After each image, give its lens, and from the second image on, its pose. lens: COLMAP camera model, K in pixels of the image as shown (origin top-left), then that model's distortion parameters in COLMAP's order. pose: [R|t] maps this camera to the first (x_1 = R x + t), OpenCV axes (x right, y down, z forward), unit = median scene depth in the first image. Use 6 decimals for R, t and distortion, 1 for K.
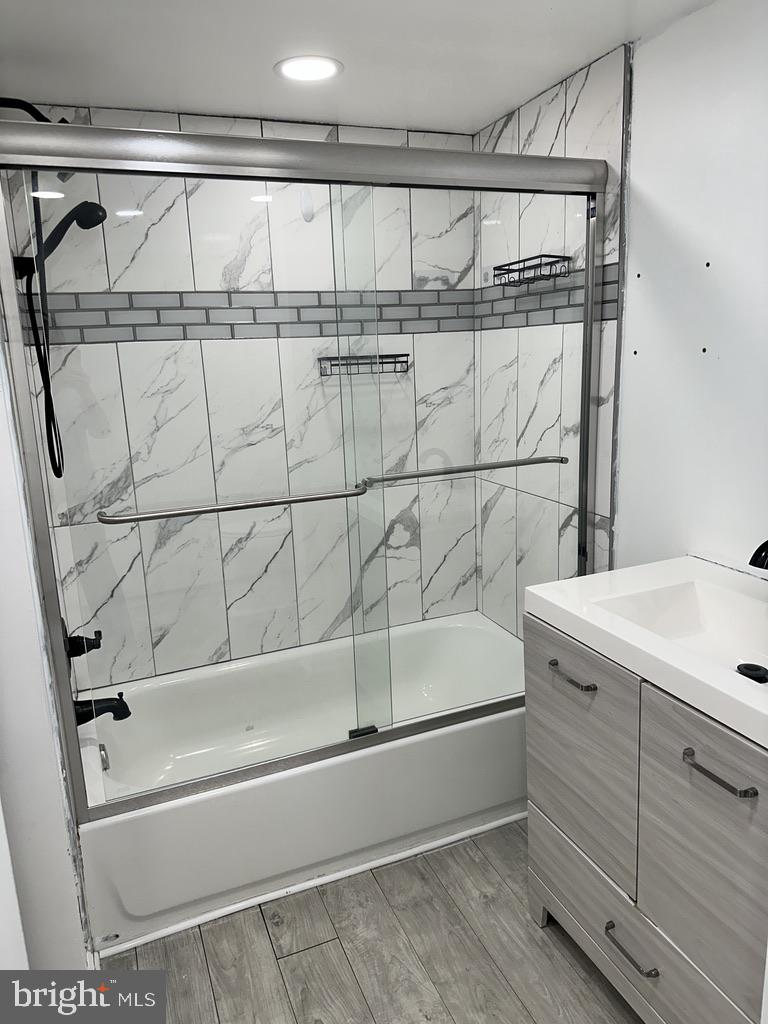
lens RADIAL K [[724.8, 0, 378.7], [0, 724.8, 516.9], [0, 0, 1]] dist [0.066690, -0.085235]
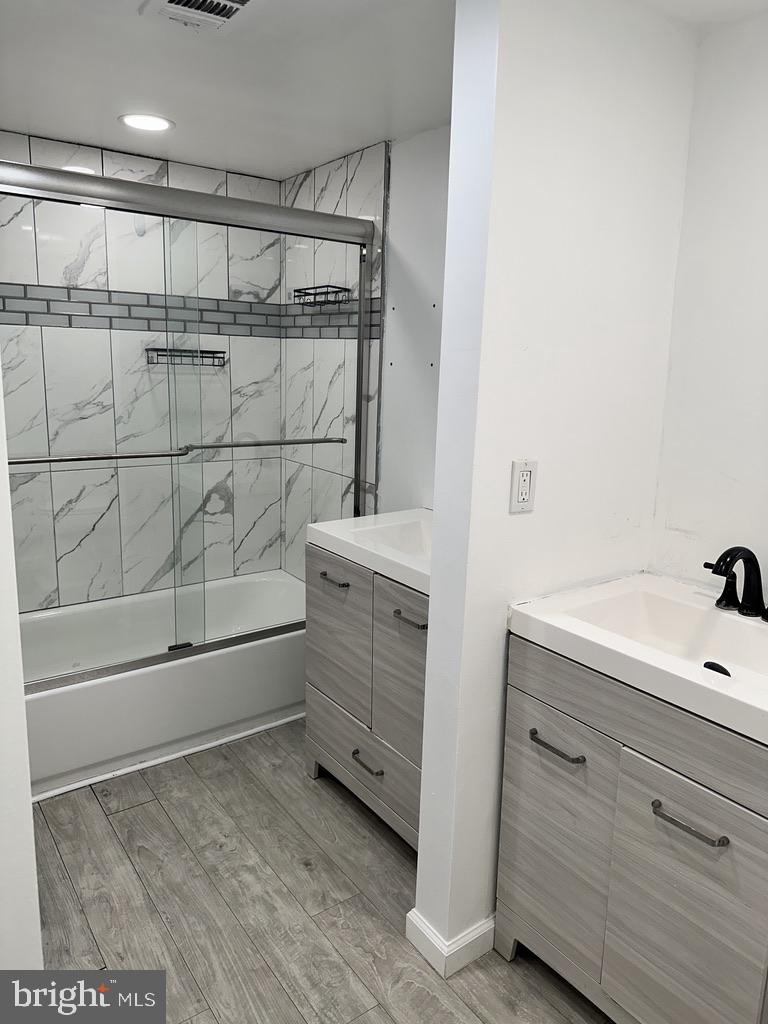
lens RADIAL K [[724.8, 0, 389.2], [0, 724.8, 508.2], [0, 0, 1]] dist [0.066690, -0.085235]
pose [[0.966528, 0.019355, 0.255829, -0.000394], [-0.014545, 0.999680, -0.020678, 0.067486], [-0.256148, 0.016265, 0.966501, -0.281896]]
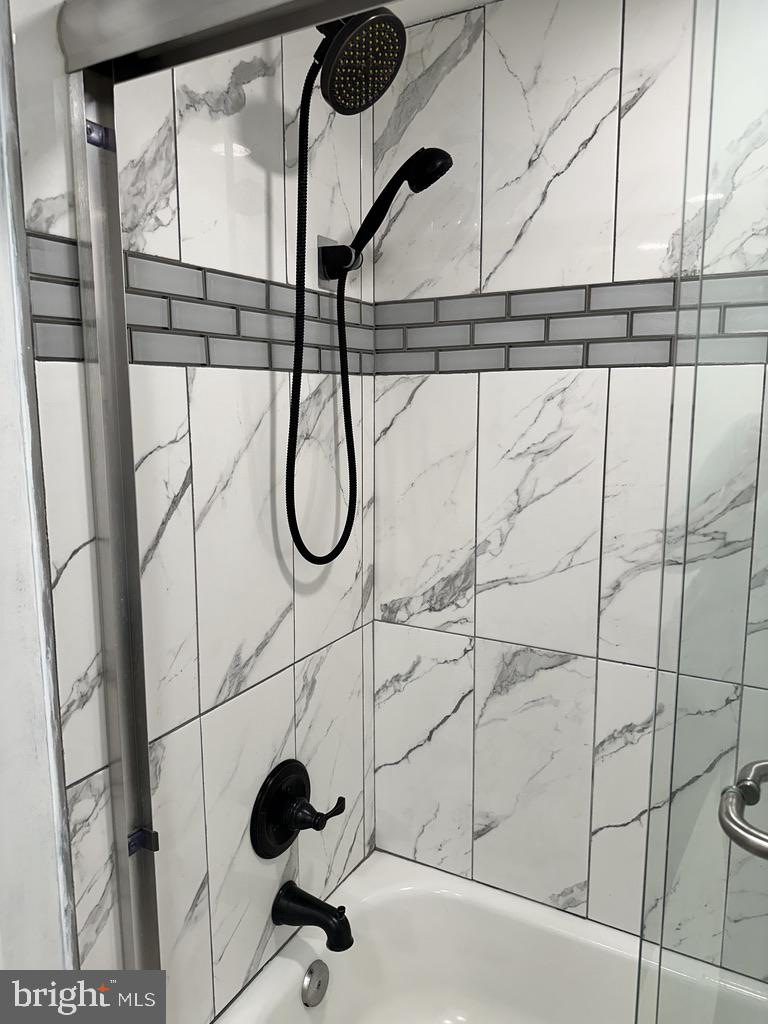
lens RADIAL K [[724.8, 0, 379.3], [0, 724.8, 509.2], [0, 0, 1]] dist [0.066690, -0.085235]
pose [[0.620885, 0.159386, -0.767527, 0.099260], [-0.195375, 0.979677, 0.045395, -0.129047], [0.759164, 0.121770, 0.639407, 0.528733]]
